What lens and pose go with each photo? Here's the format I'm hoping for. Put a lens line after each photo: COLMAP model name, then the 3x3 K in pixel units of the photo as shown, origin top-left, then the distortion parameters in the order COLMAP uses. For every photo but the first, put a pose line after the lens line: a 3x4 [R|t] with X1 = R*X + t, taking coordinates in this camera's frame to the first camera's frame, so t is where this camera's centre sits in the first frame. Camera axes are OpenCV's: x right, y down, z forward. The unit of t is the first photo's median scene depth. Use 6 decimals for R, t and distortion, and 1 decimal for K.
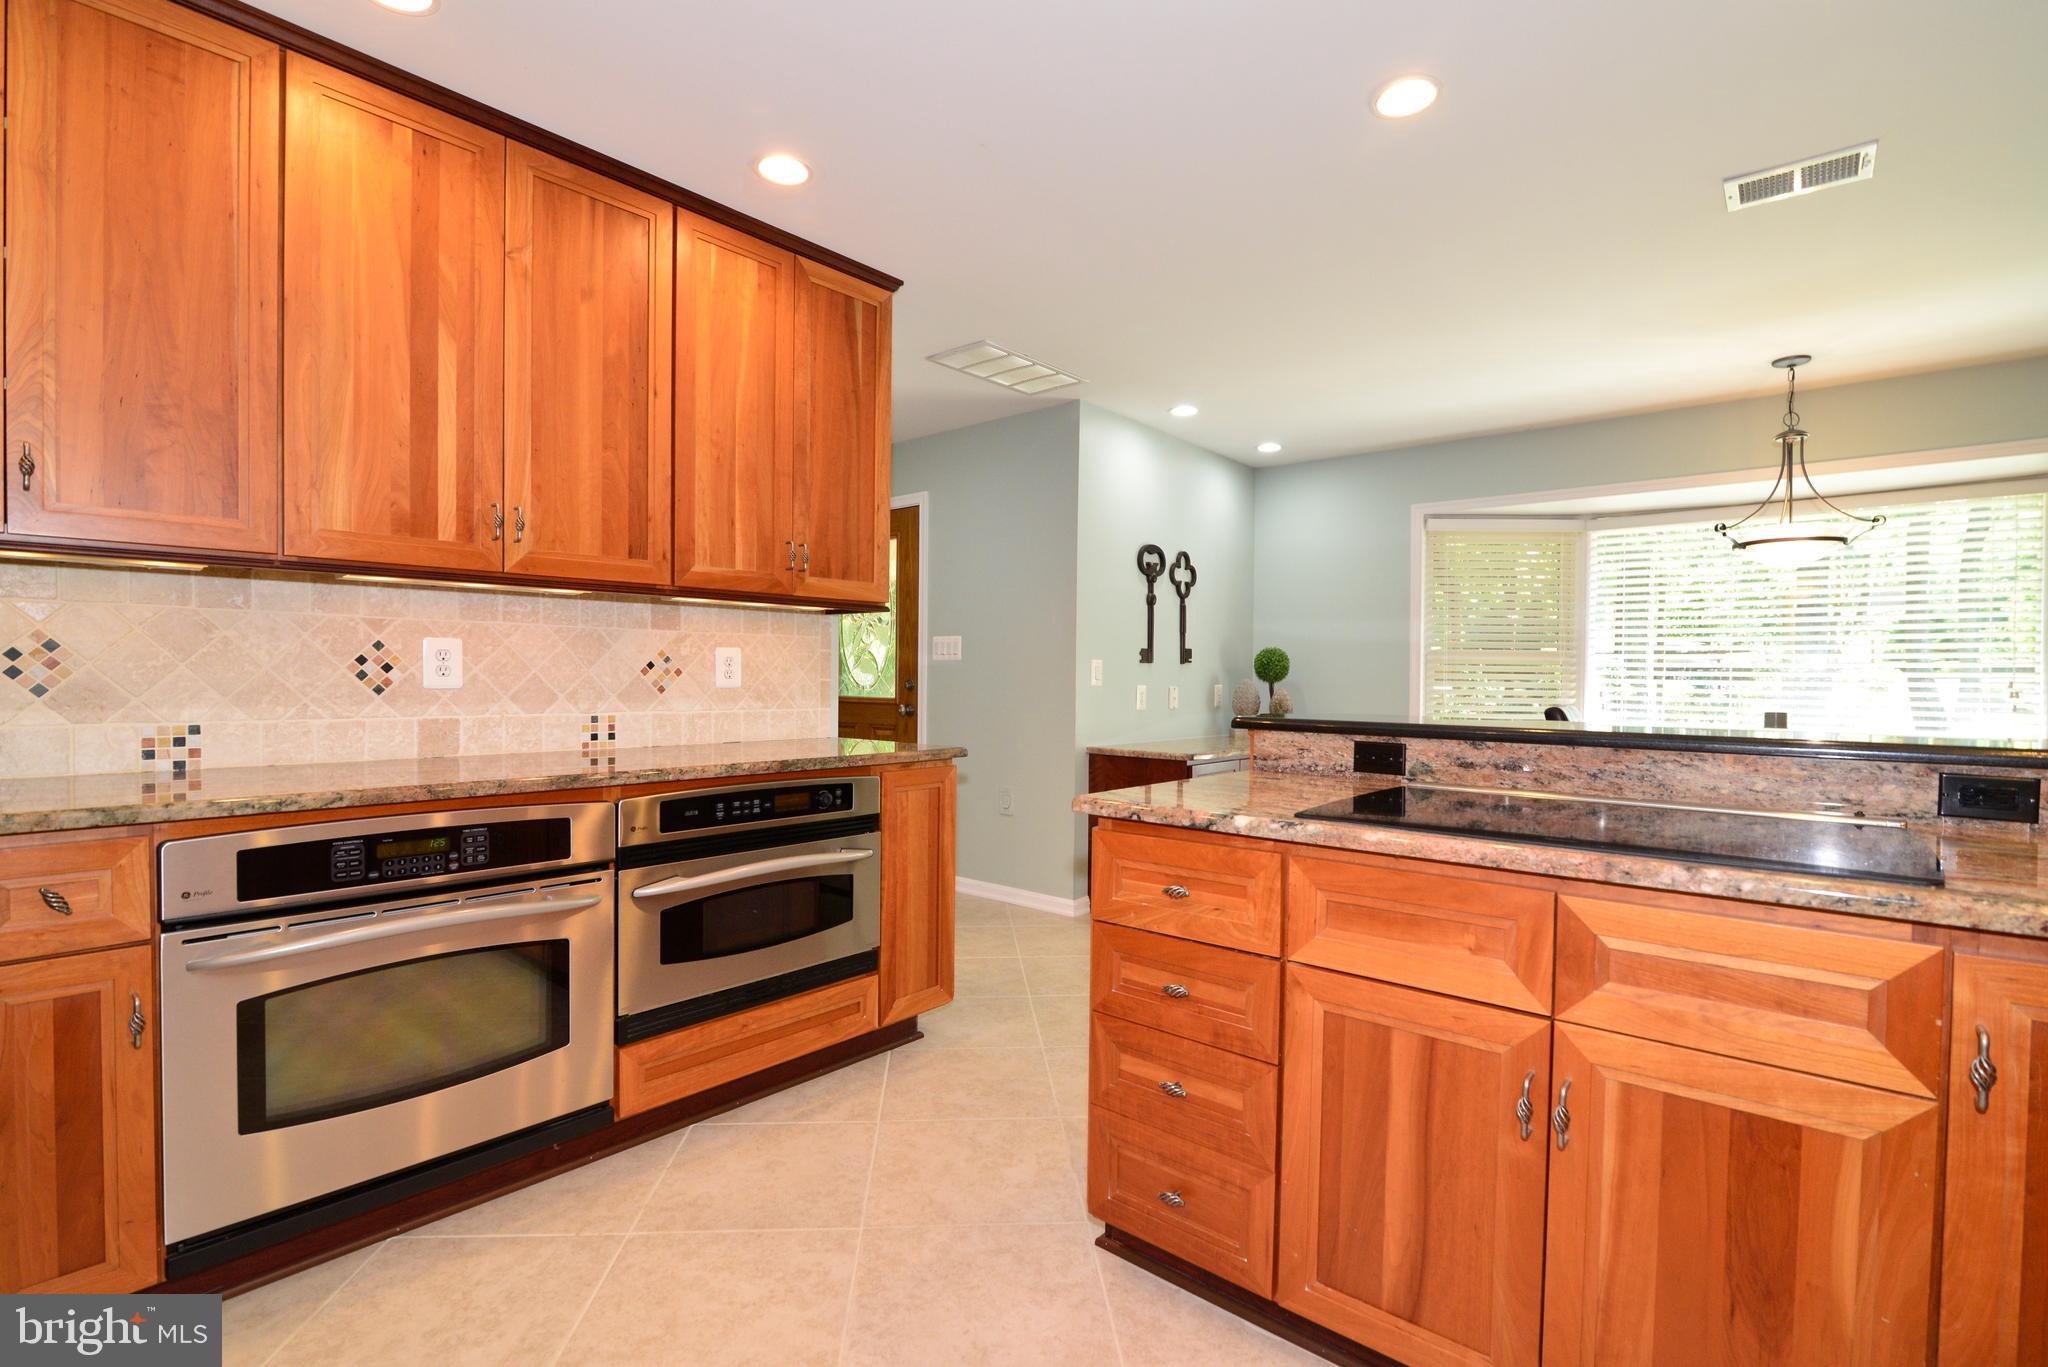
lens RADIAL K [[937.3, 0, 1021.9], [0, 937.3, 686.1], [0, 0, 1]] dist [-0.016649, 0.001261]
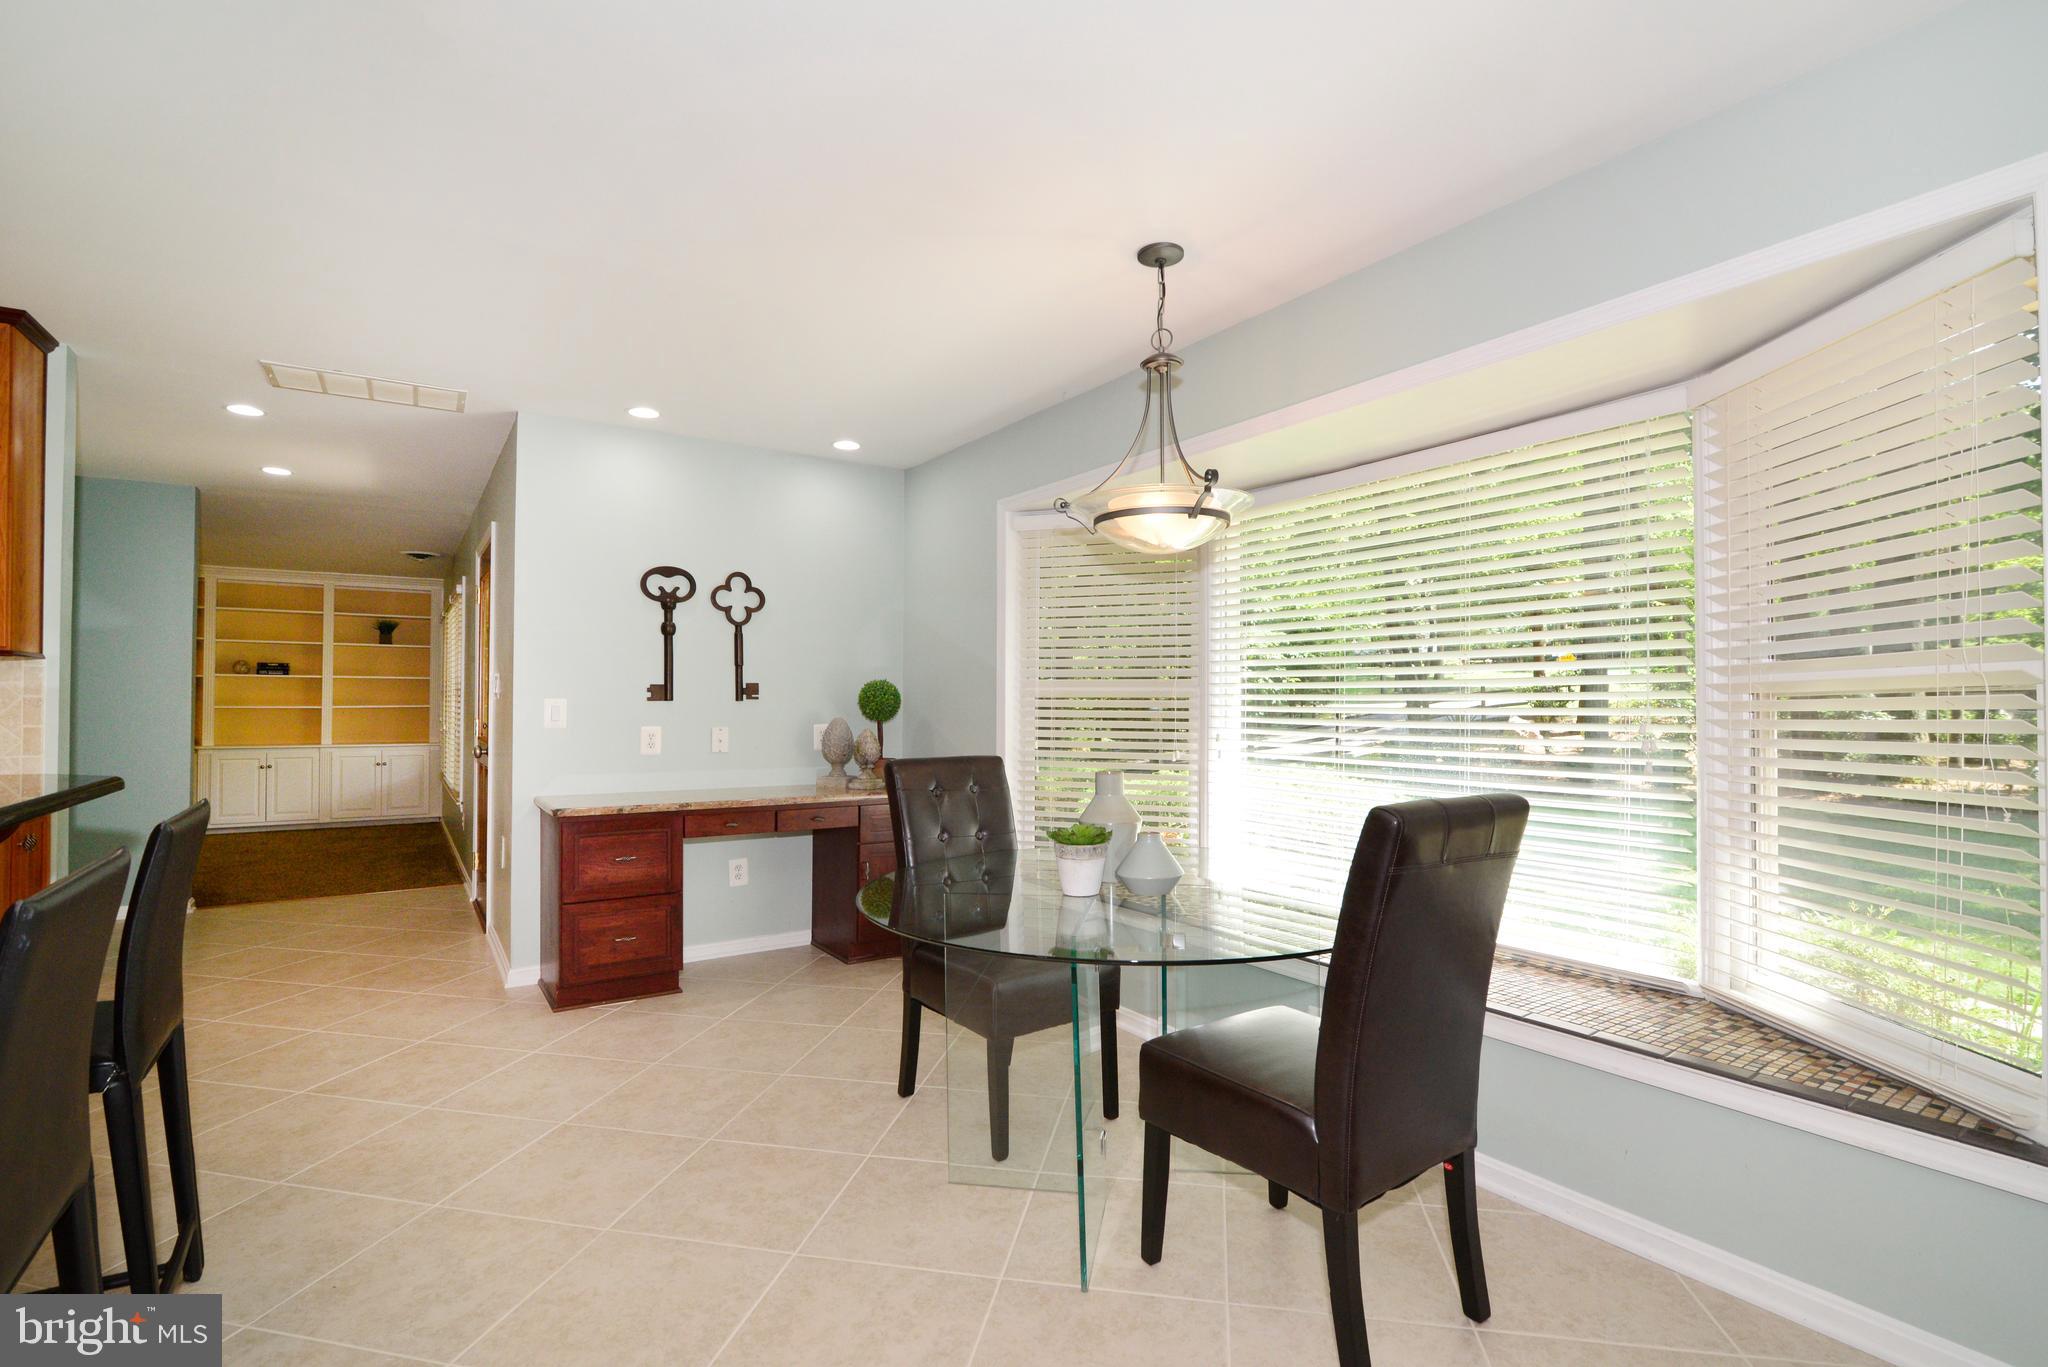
lens RADIAL K [[937.3, 0, 1021.9], [0, 937.3, 686.1], [0, 0, 1]] dist [-0.016649, 0.001261]
pose [[0.965589, -0.004326, -0.260038, 0.658155], [-0.004092, 0.999485, -0.031823, -0.010989], [0.260042, 0.031792, 0.965074, 0.233730]]
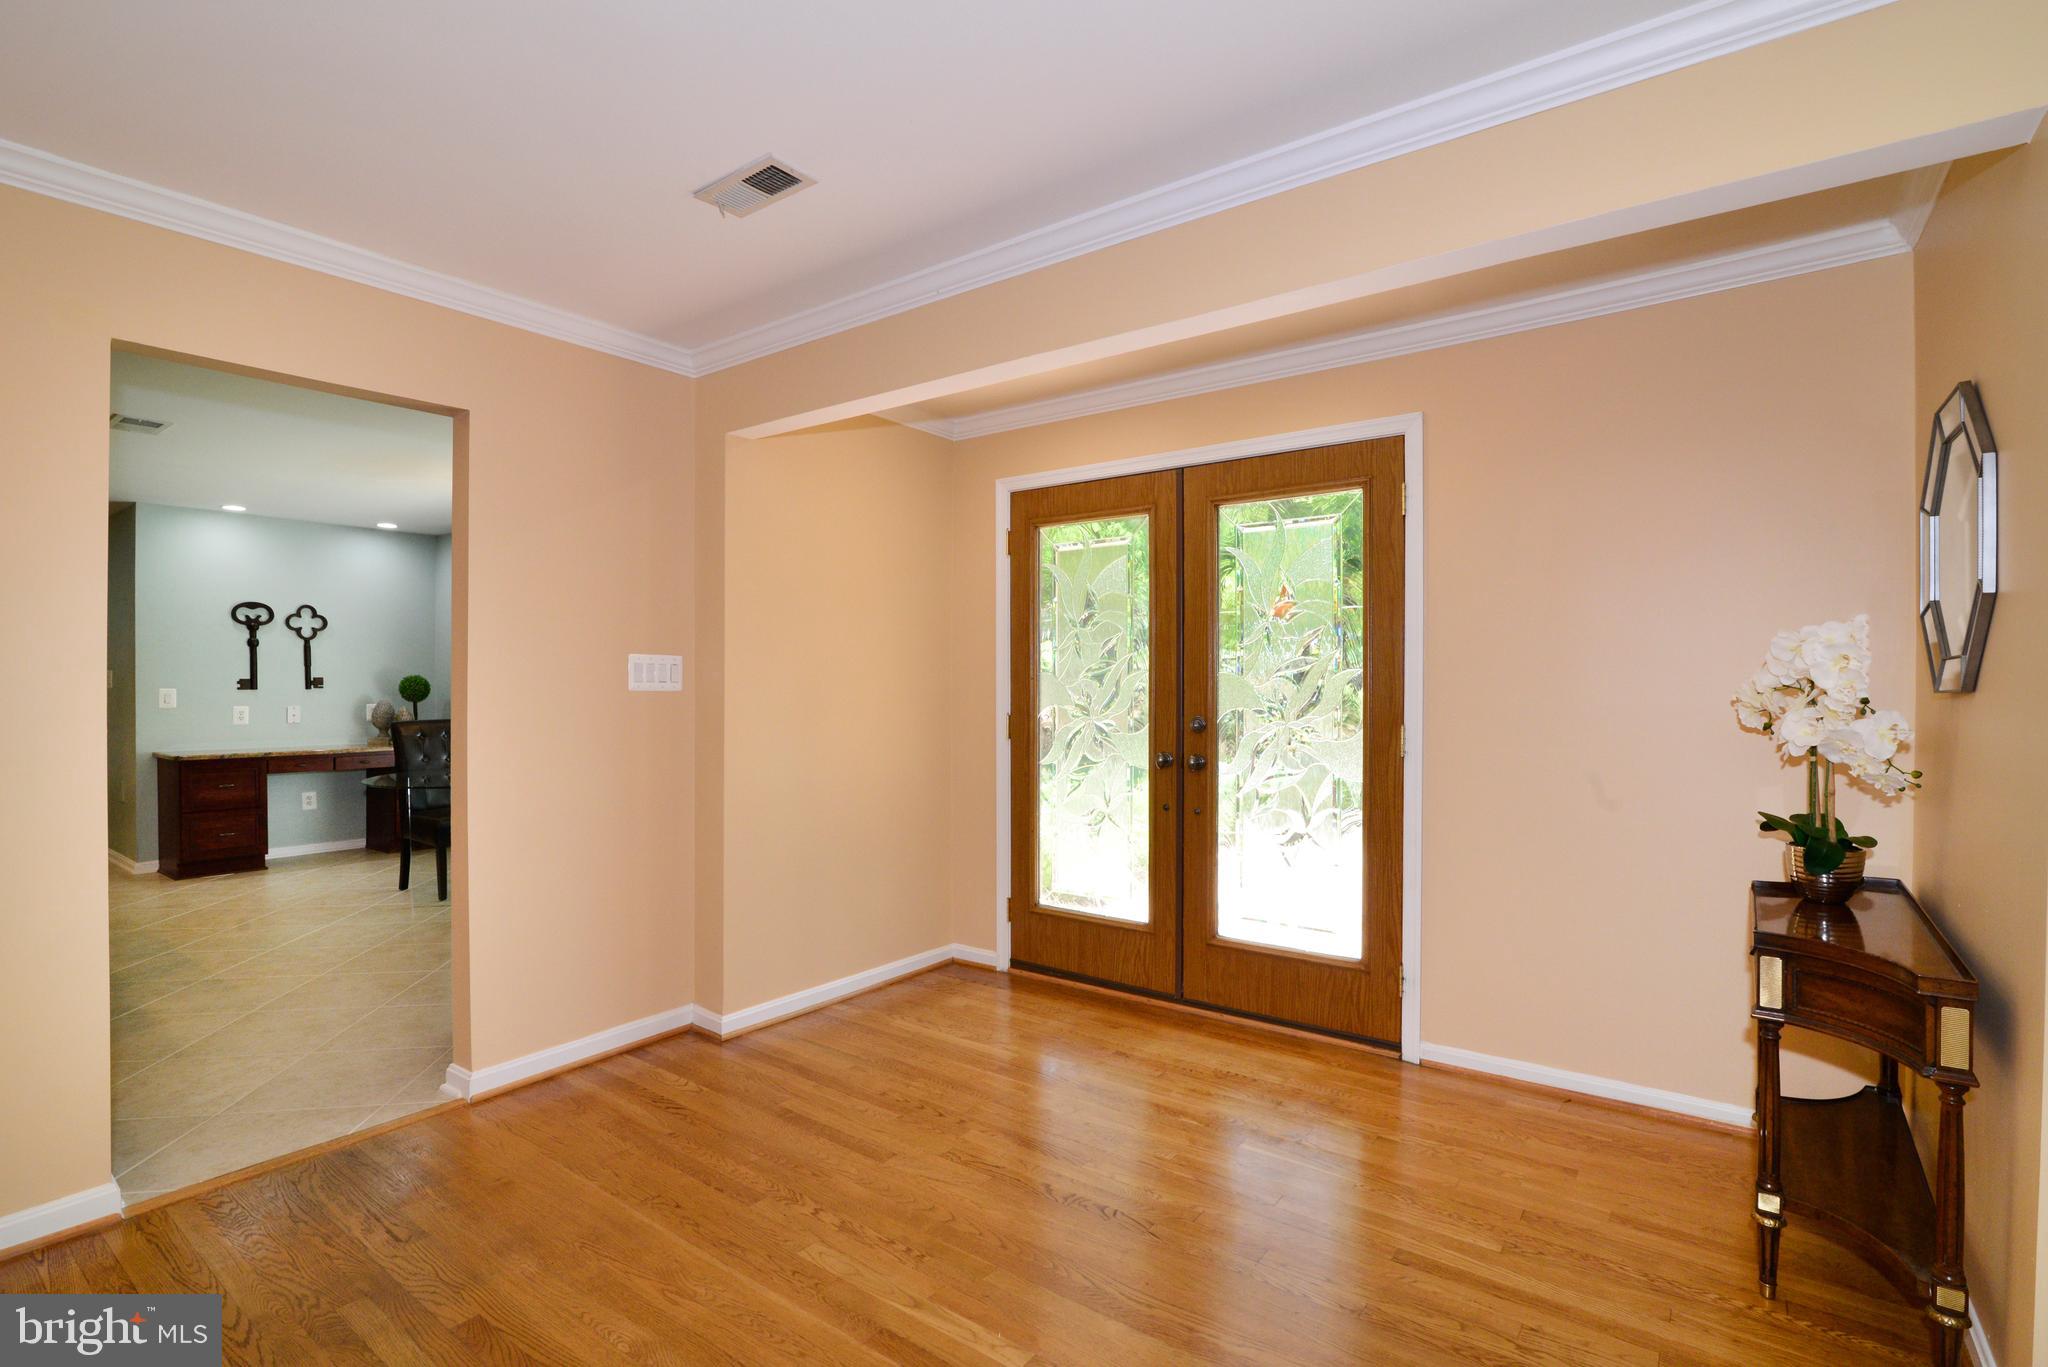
lens RADIAL K [[949.1, 0, 1024.0], [0, 949.1, 683.5], [0, 0, 1]] dist [-0.023373, 0.000104]
pose [[0.996889, -0.007848, 0.078433, 1.093302], [0.009249, 0.999804, -0.017524, 0.000812], [-0.078280, 0.018195, 0.996765, -0.408113]]
